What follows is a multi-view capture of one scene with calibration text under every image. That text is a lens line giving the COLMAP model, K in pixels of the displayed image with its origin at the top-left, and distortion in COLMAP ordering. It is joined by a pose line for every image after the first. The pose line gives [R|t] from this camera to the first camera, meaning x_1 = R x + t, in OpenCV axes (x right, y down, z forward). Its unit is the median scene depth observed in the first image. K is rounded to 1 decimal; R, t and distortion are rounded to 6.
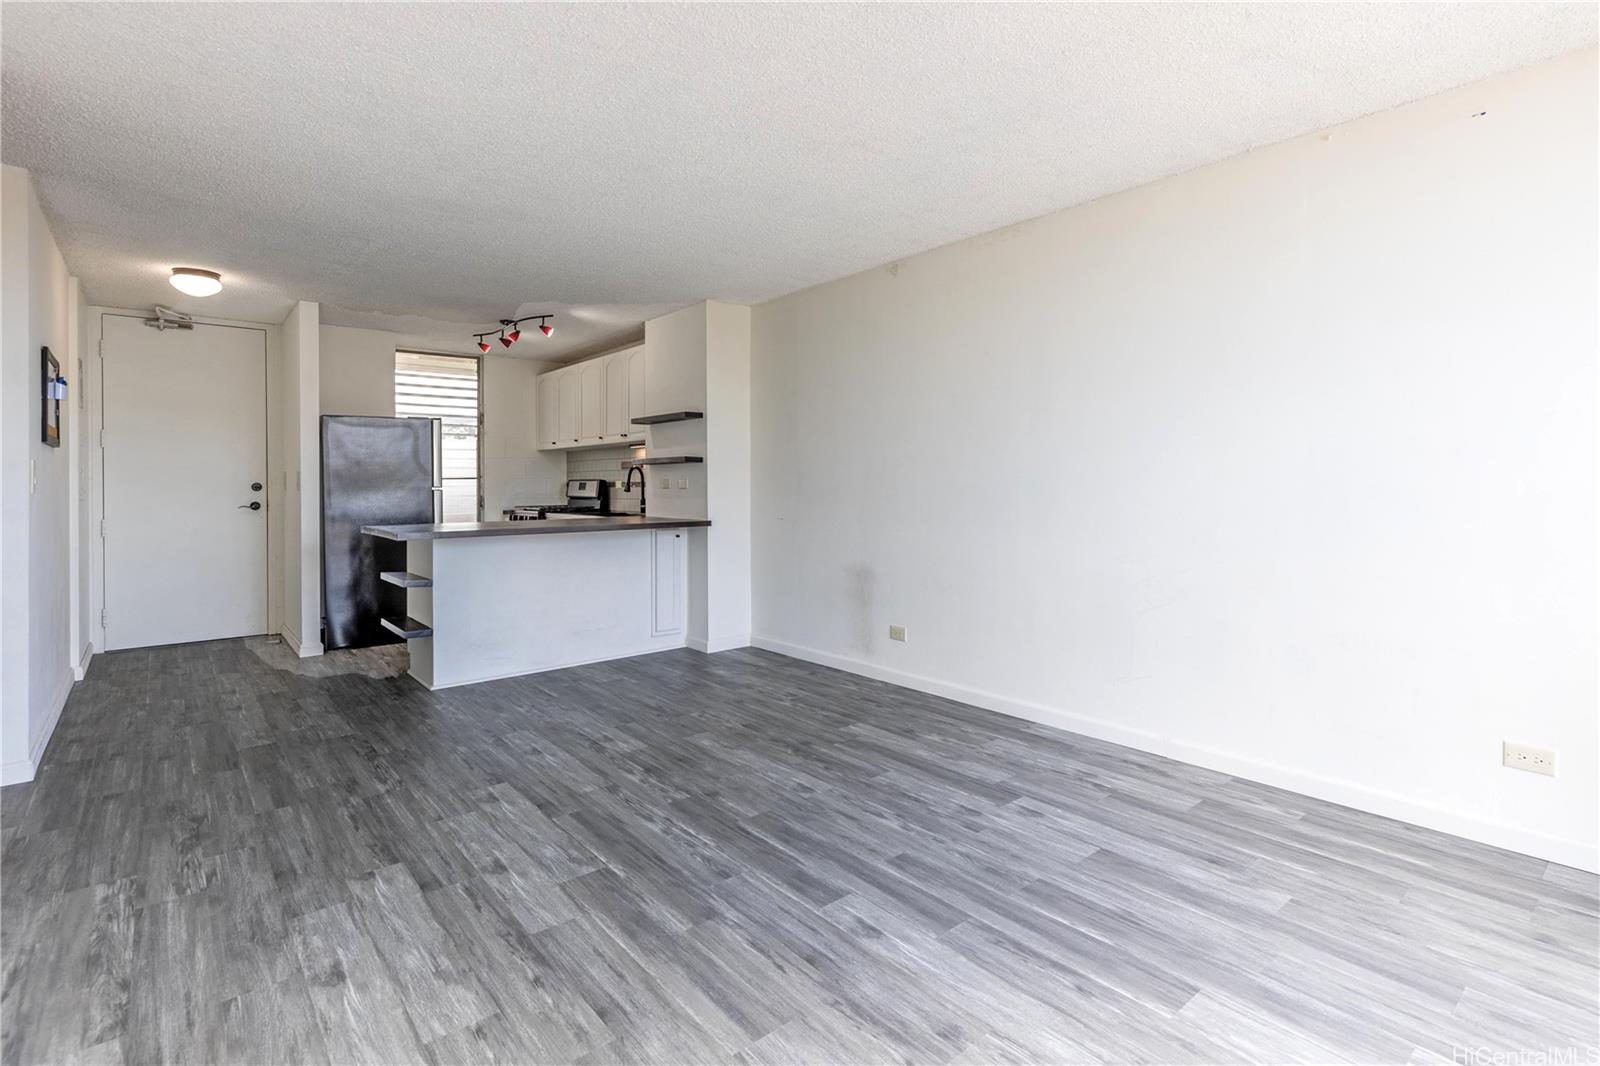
lens RADIAL K [[776.8, 0, 852.0], [0, 776.8, 487.9], [0, 0, 1]] dist [0.001985, 0.000545]
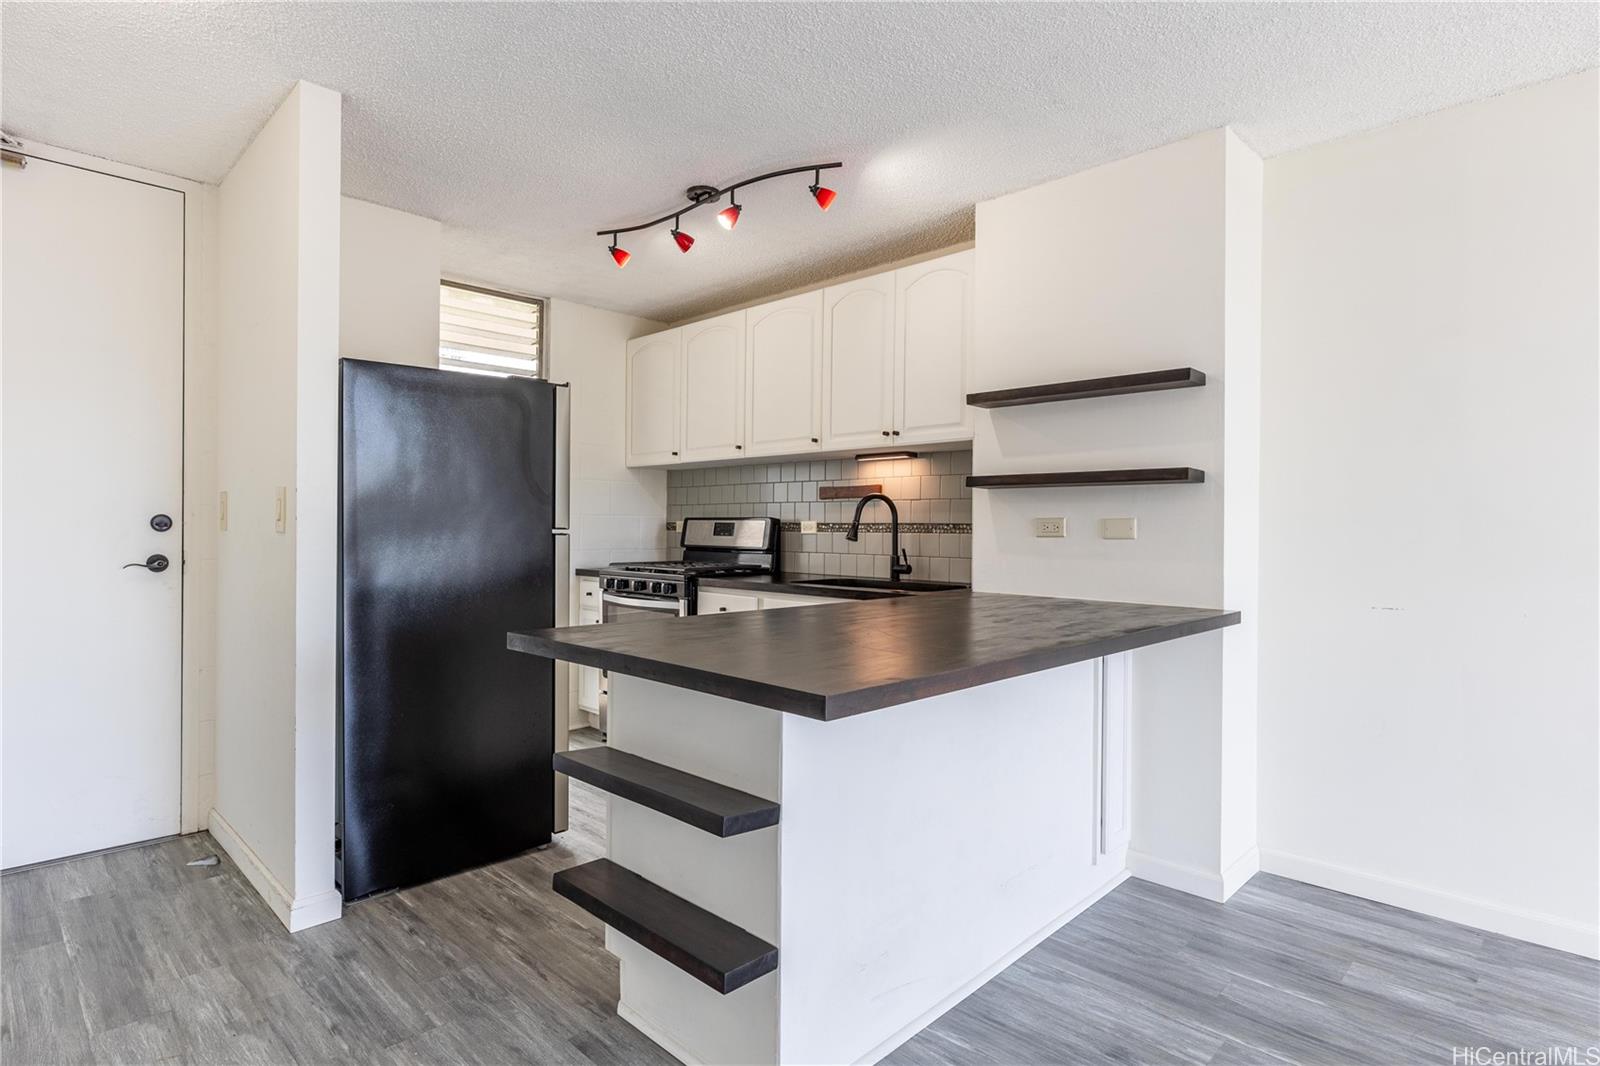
lens RADIAL K [[836.1, 0, 804.3], [0, 836.1, 528.6], [0, 0, 1]] dist [0.005314, 0.001394]
pose [[0.997501, 0.011883, 0.069643, -0.795025], [-0.011470, 0.999914, -0.006322, 0.001986], [-0.069712, 0.005507, 0.997552, 0.903309]]
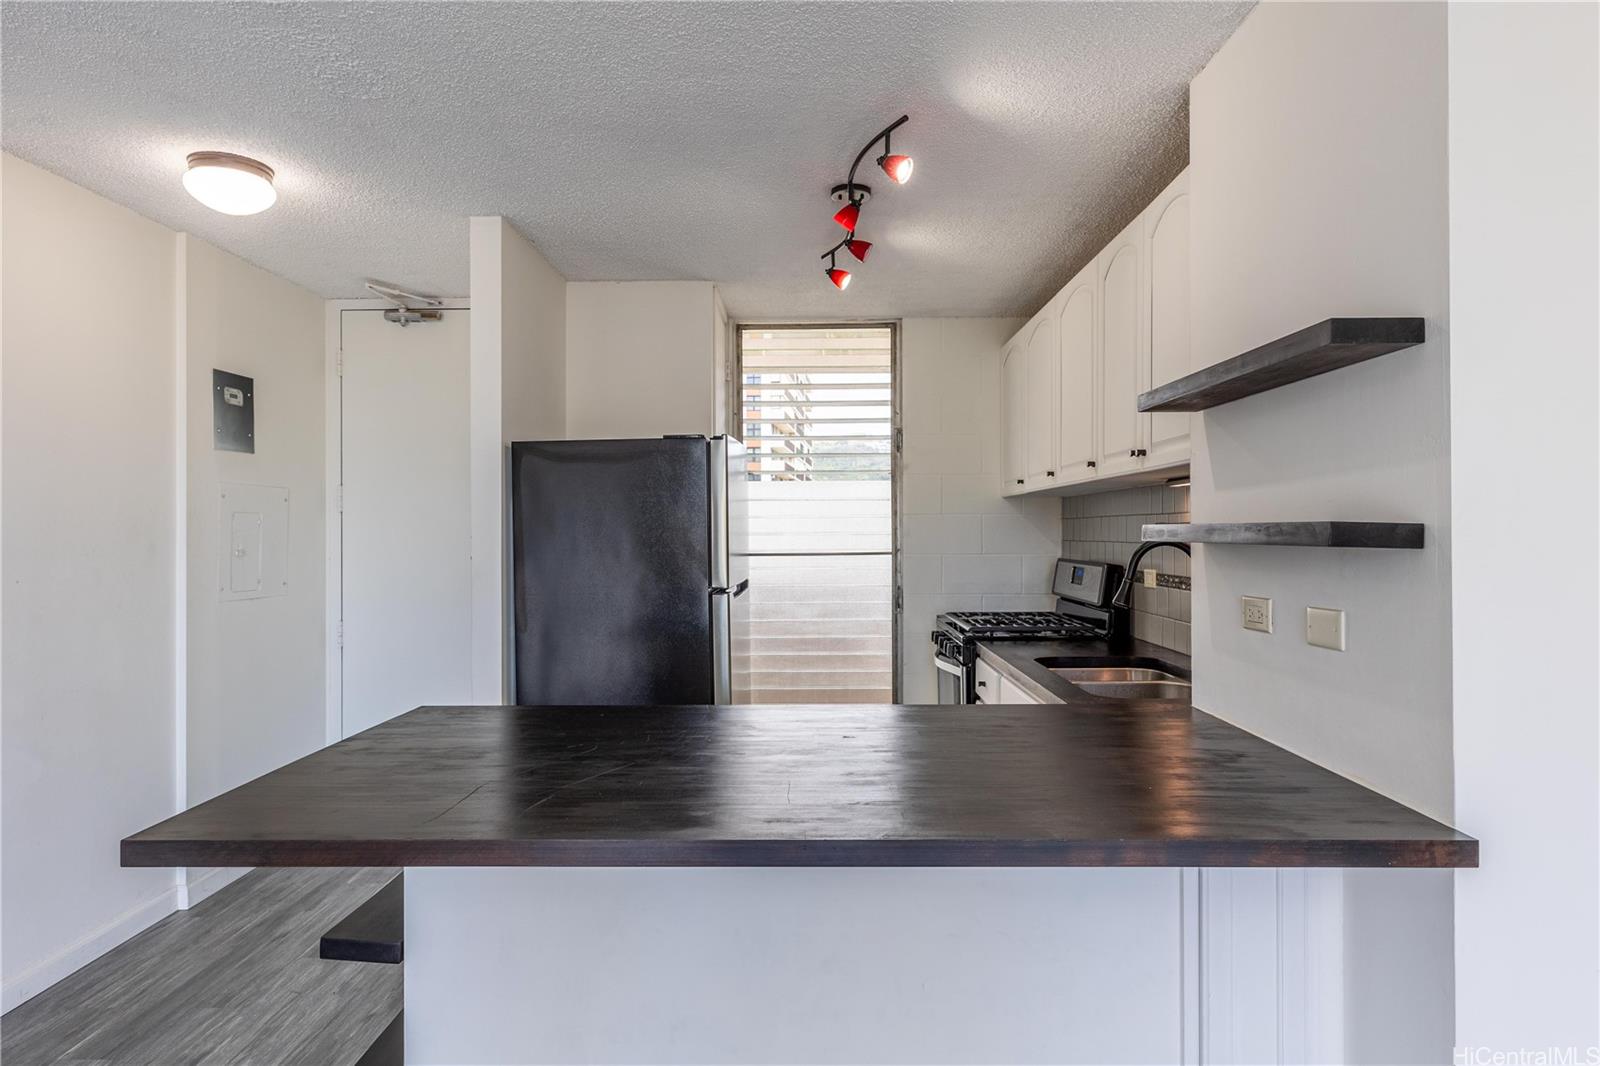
lens RADIAL K [[926.1, 0, 800.0], [0, 926.1, 533.0], [0, 0, 1]] dist [0.000650, 0.000004]
pose [[0.739658, 0.001866, -0.672981, -0.252490], [-0.003404, 0.999994, -0.000969, -0.061348], [0.672975, 0.003008, 0.739659, 1.193785]]
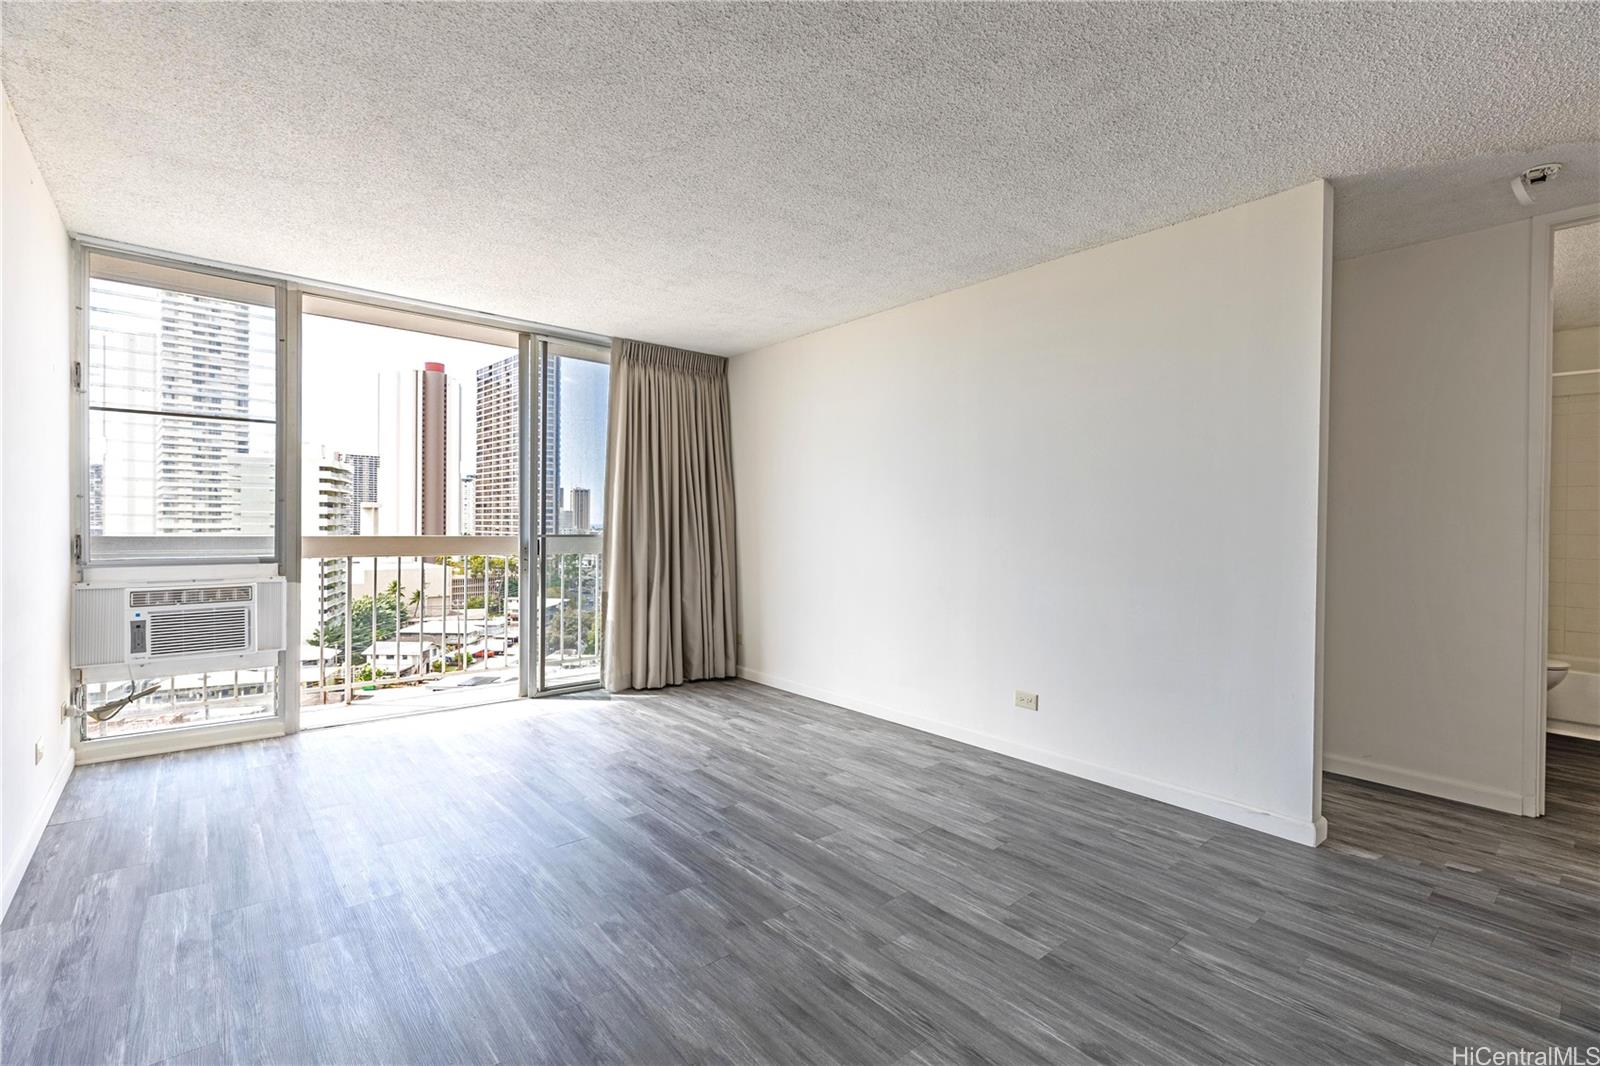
lens RADIAL K [[716.8, 0, 800.0], [0, 716.8, 533.0], [0, 0, 1]] dist [0.000956, 0.000245]
pose [[-0.999699, -0.005042, 0.024004, -0.243745], [-0.004570, 0.999796, 0.019694, -0.007934], [-0.024098, 0.019579, -0.999518, 1.601152]]
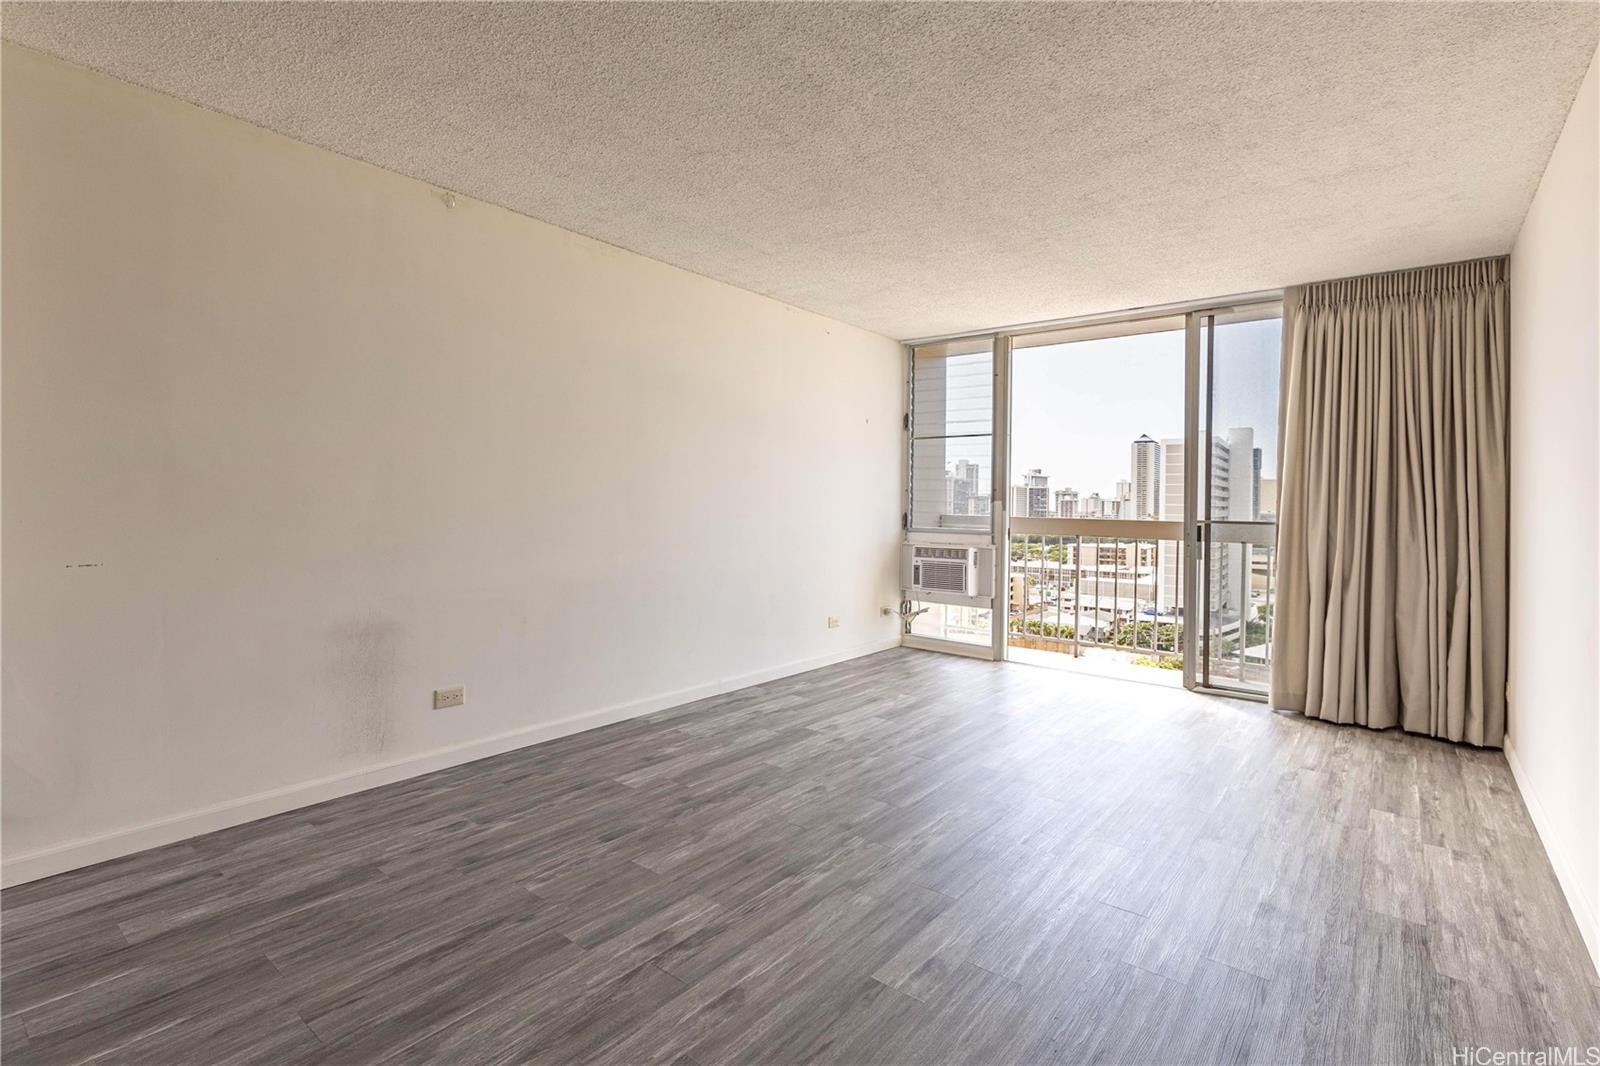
lens RADIAL K [[748.0, 0, 804.8], [0, 748.0, 508.8], [0, 0, 1]] dist [-0.000152, -0.000598]
pose [[-0.166887, -0.006623, 0.985954, -1.004214], [-0.007012, 0.999960, 0.005531, 0.002315], [-0.985951, -0.005990, -0.166927, 1.133835]]
